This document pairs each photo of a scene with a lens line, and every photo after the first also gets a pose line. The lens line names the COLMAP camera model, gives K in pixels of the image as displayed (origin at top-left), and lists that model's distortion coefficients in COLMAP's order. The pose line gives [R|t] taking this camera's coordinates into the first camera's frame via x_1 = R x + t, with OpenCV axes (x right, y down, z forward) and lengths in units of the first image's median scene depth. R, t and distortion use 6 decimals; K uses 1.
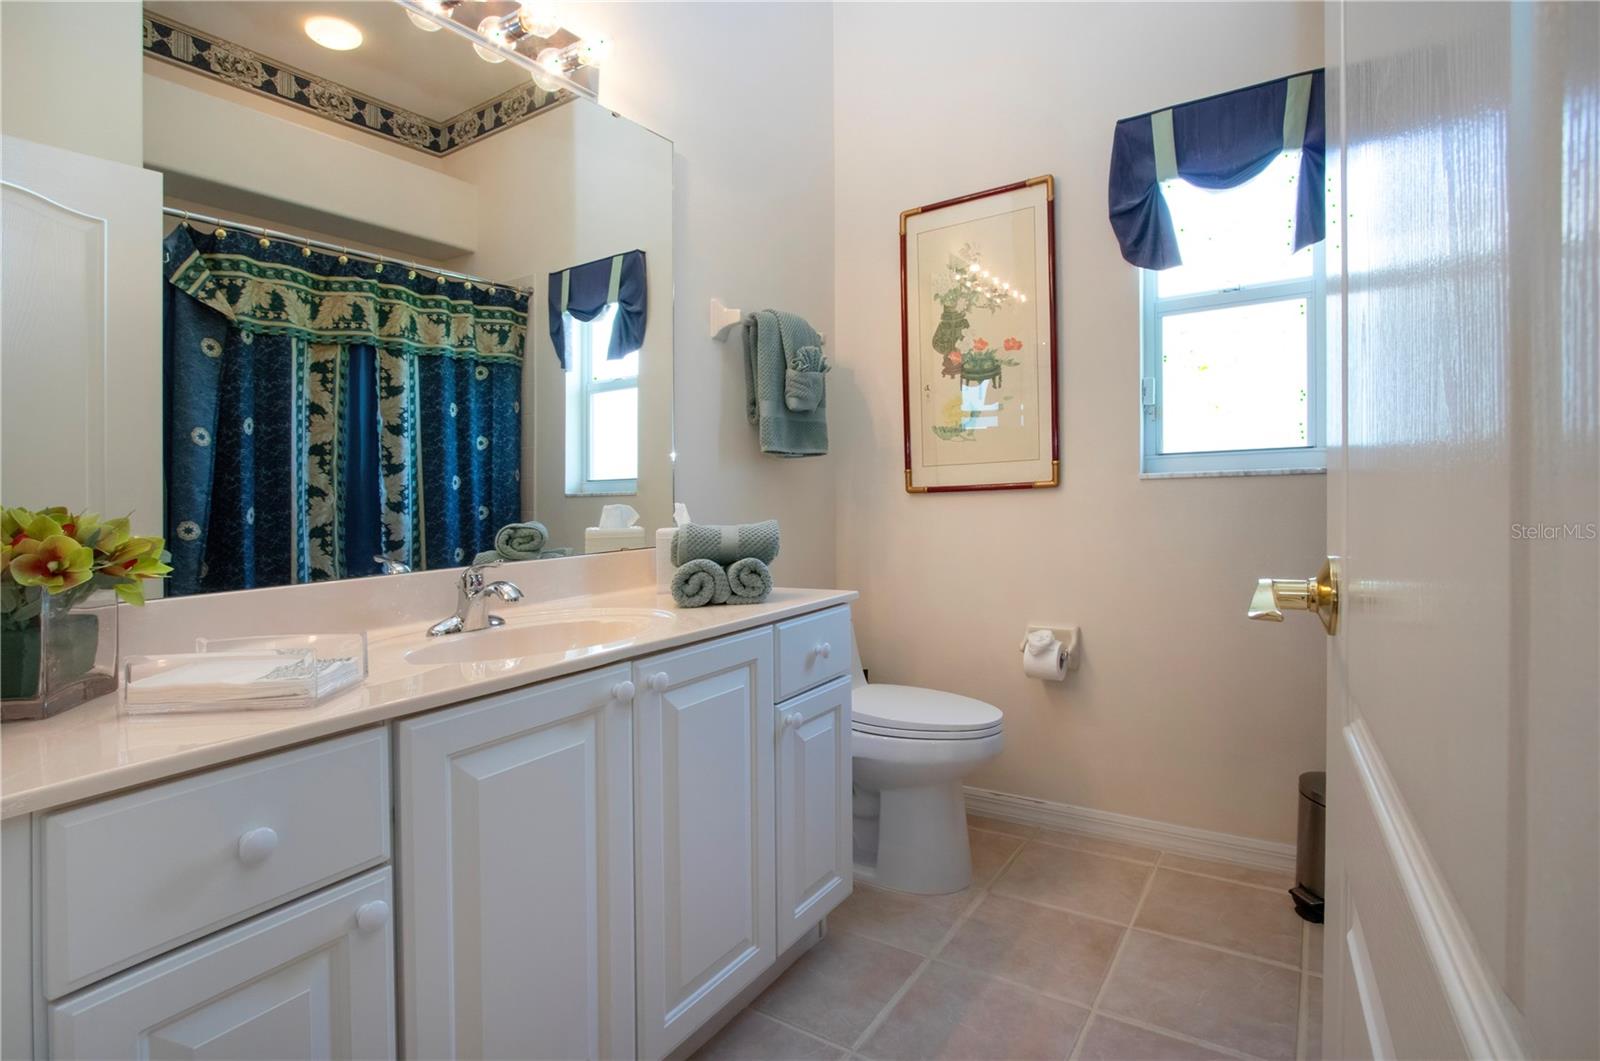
lens RADIAL K [[780.5, 0, 808.5], [0, 780.5, 548.5], [0, 0, 1]] dist [-0.016257, 0.000442]
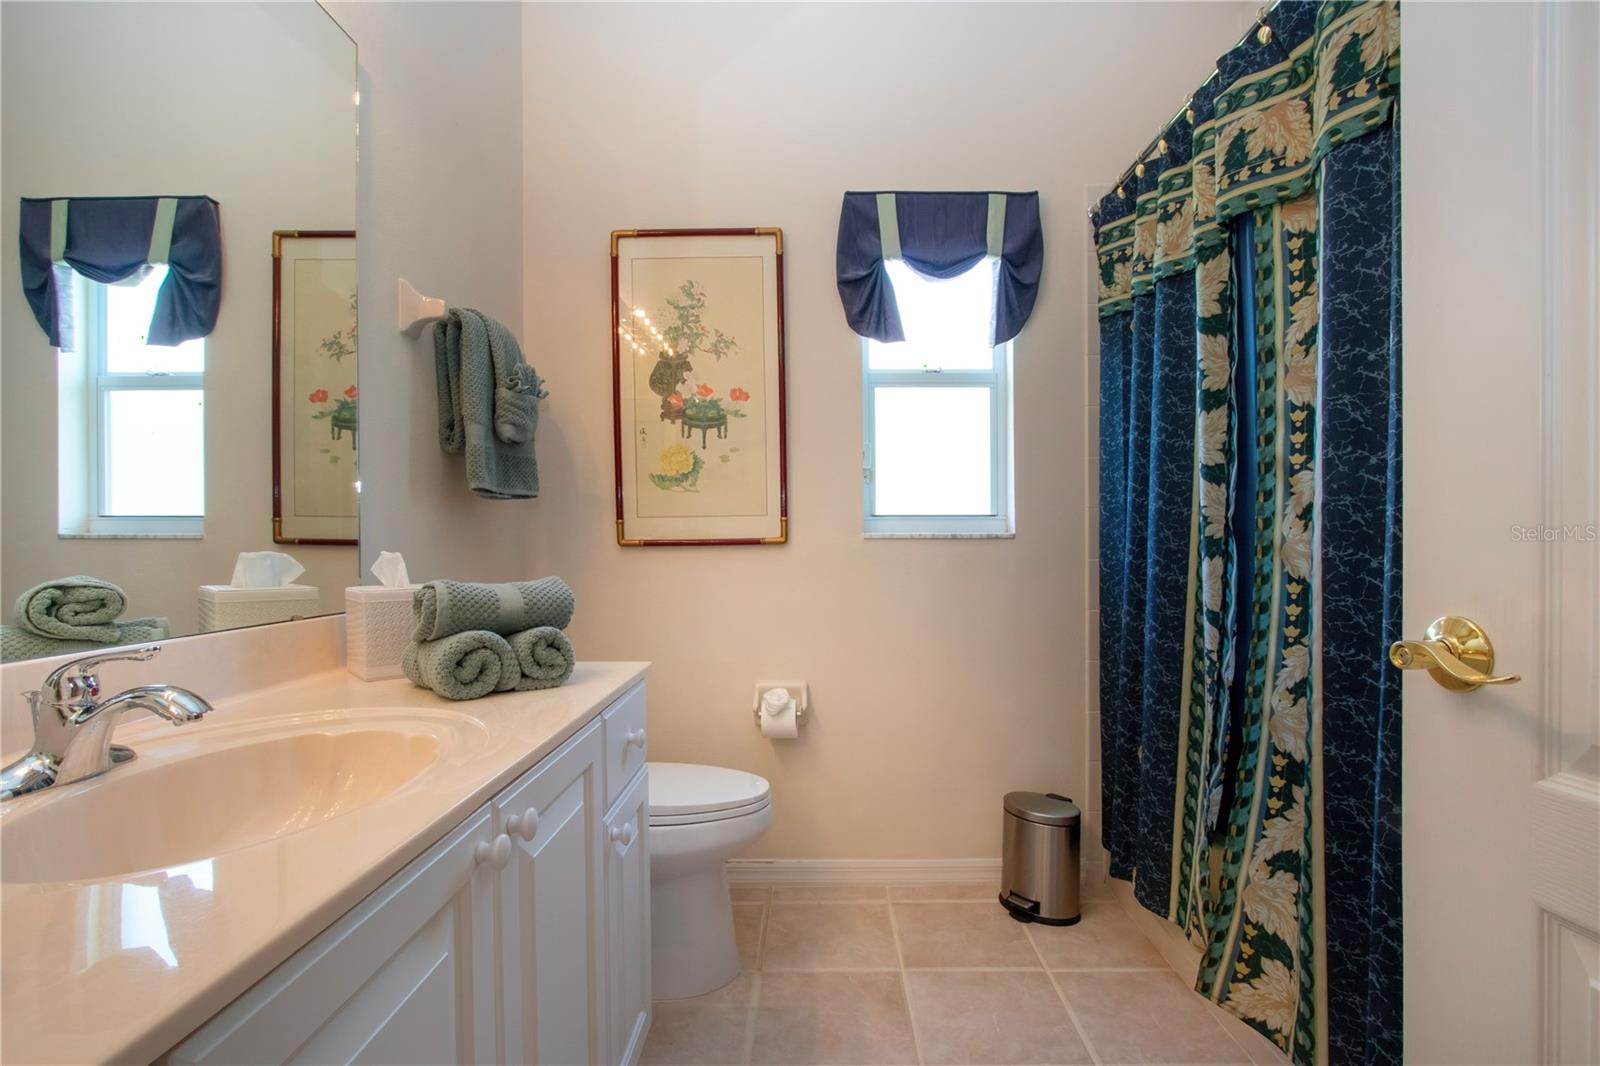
lens RADIAL K [[740.2, 0, 797.3], [0, 740.2, 601.8], [0, 0, 1]] dist [-0.014765, 0.000829]
pose [[0.839299, -0.014197, 0.543485, -0.190829], [0.014635, 0.999887, 0.003518, -0.008037], [-0.543473, 0.005001, 0.839412, 0.203539]]
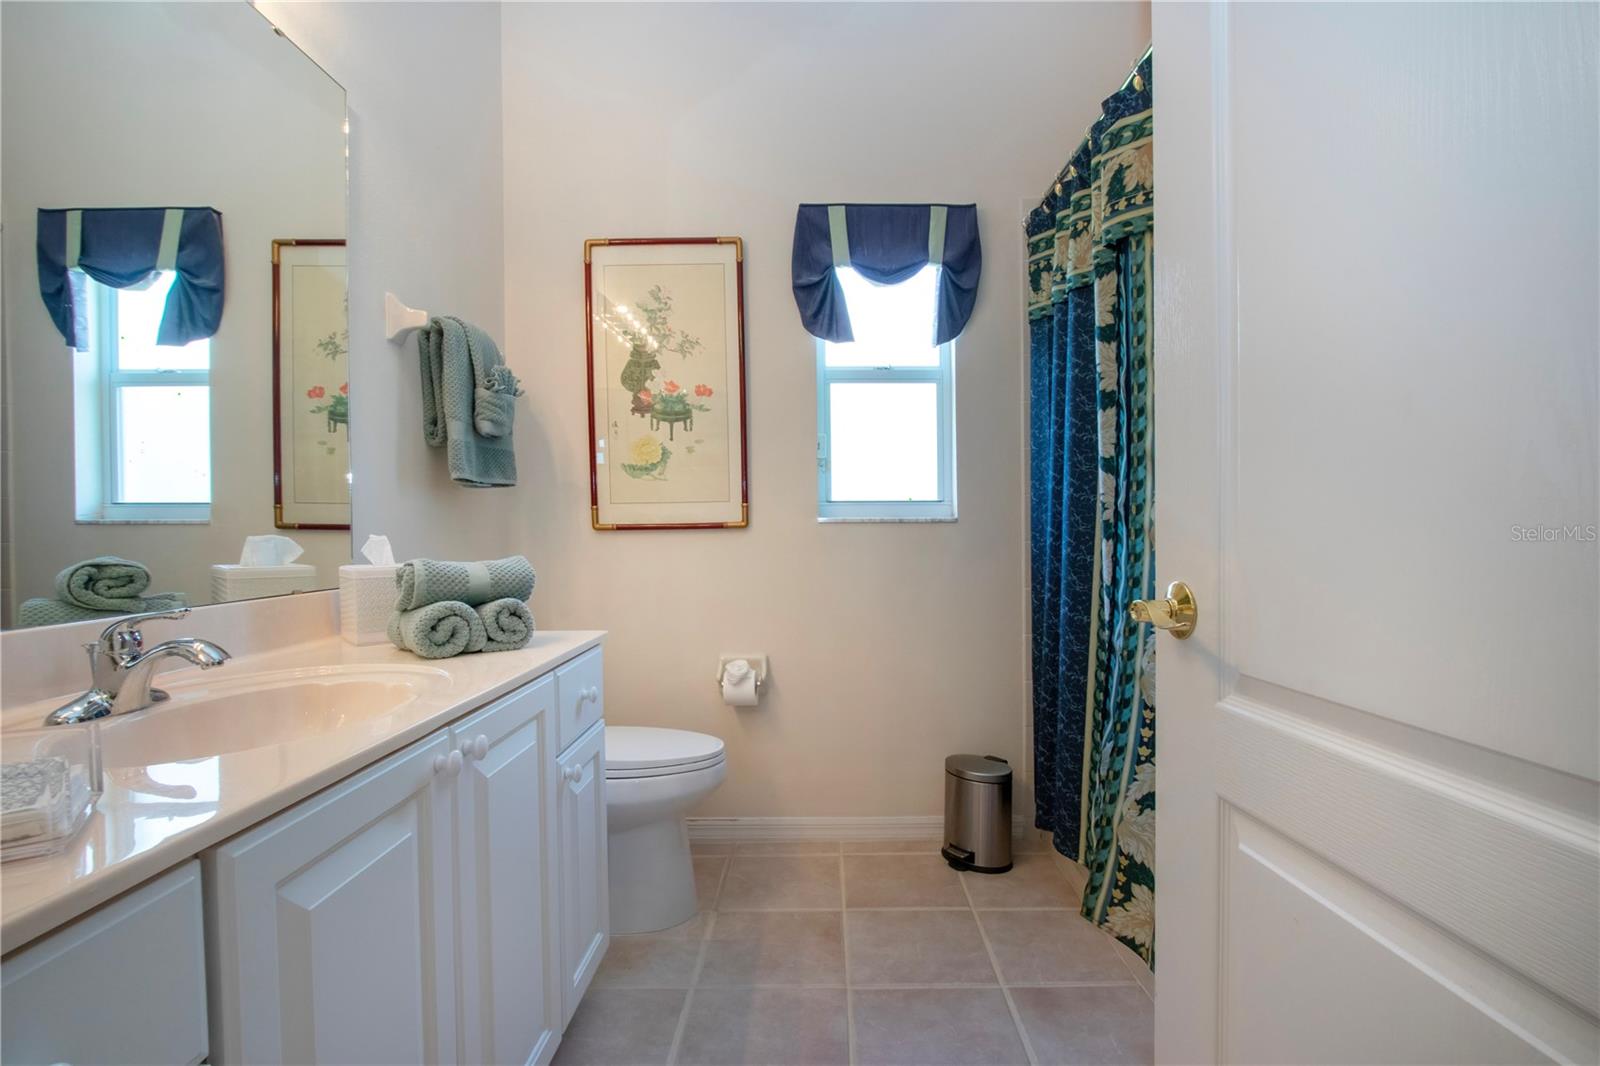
lens RADIAL K [[752.3, 0, 812.1], [0, 752.3, 593.0], [0, 0, 1]] dist [-0.013784, 0.000055]
pose [[0.836089, -0.020444, 0.548213, -0.187970], [0.016642, 0.999791, 0.011902, 0.001184], [-0.548342, -0.000828, 0.836254, 0.074997]]
